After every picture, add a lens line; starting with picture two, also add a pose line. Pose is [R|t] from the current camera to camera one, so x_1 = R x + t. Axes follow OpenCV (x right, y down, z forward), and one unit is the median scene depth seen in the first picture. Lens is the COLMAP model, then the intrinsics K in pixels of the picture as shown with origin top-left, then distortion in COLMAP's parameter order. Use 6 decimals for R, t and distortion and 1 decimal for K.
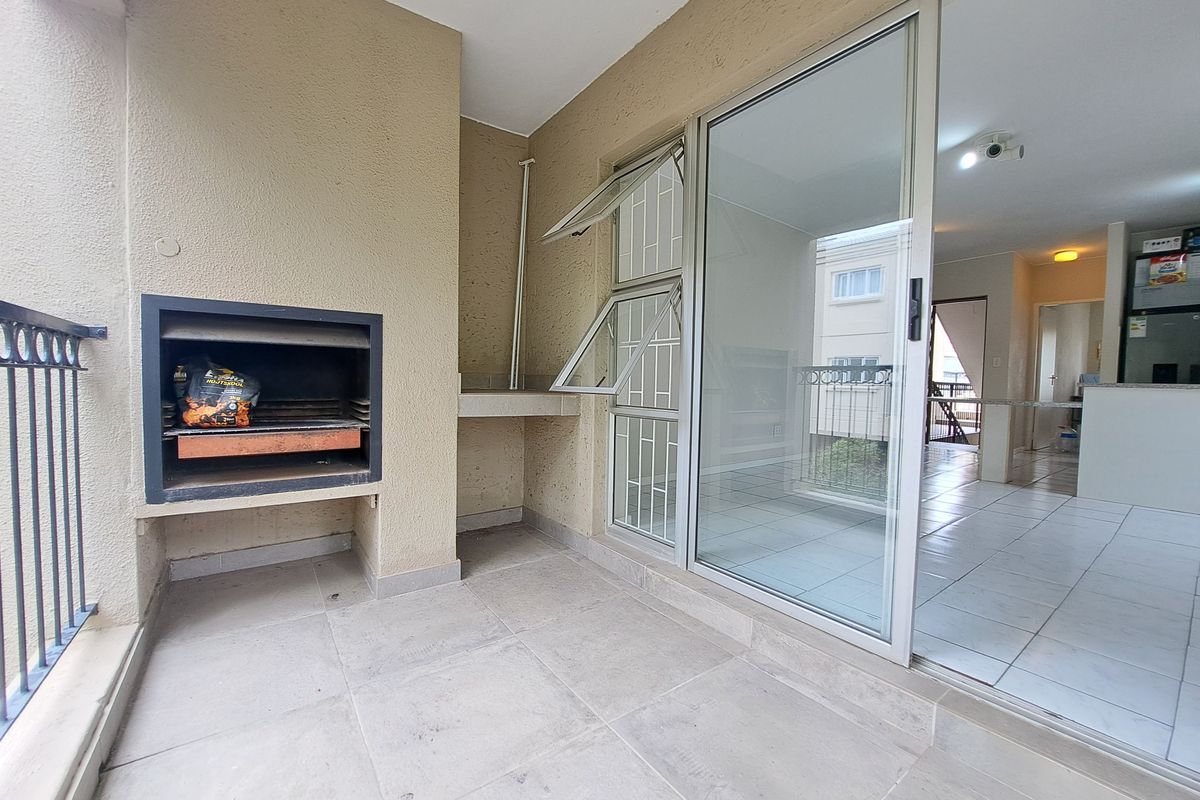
lens RADIAL K [[479.0, 0, 596.3], [0, 479.0, 404.3], [0, 0, 1]] dist [-0.008745, -0.000205]
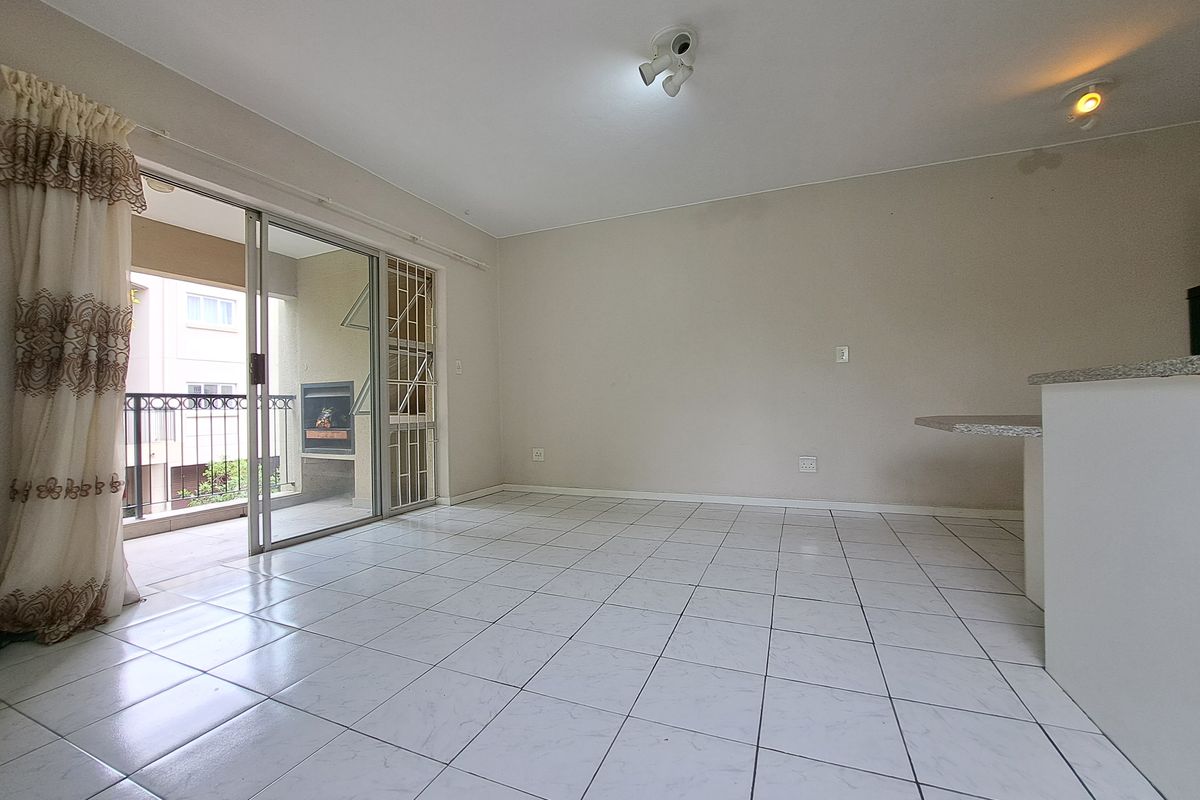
lens RADIAL K [[479.0, 0, 596.3], [0, 479.0, 404.3], [0, 0, 1]] dist [-0.008745, -0.000205]
pose [[0.500281, -0.032932, -0.865237, 0.954876], [-0.015569, 0.998773, -0.047016, 0.005985], [0.865723, 0.036992, 0.499154, 0.397996]]
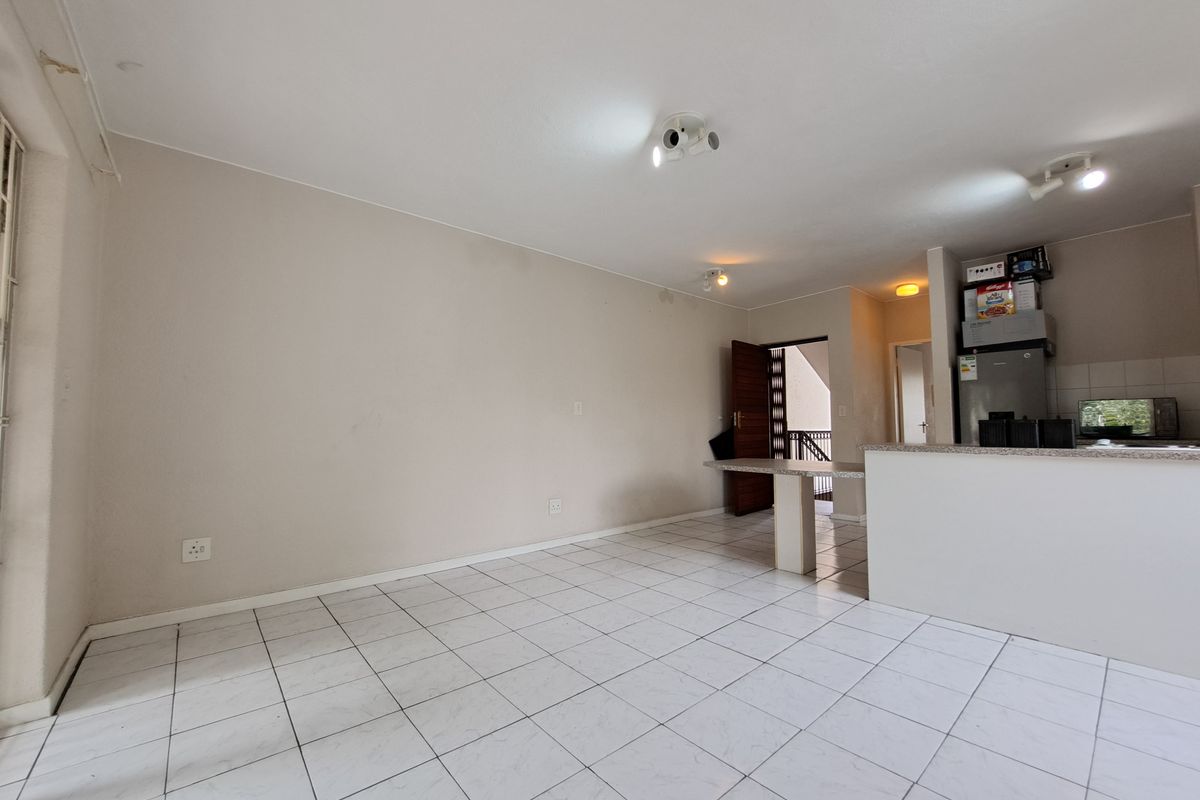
lens RADIAL K [[479.0, 0, 596.3], [0, 479.0, 404.3], [0, 0, 1]] dist [-0.008745, -0.000205]
pose [[0.998357, -0.023021, 0.052466, 0.444186], [0.028067, 0.994834, -0.097554, -0.036250], [-0.049949, 0.098867, 0.993846, 0.204615]]
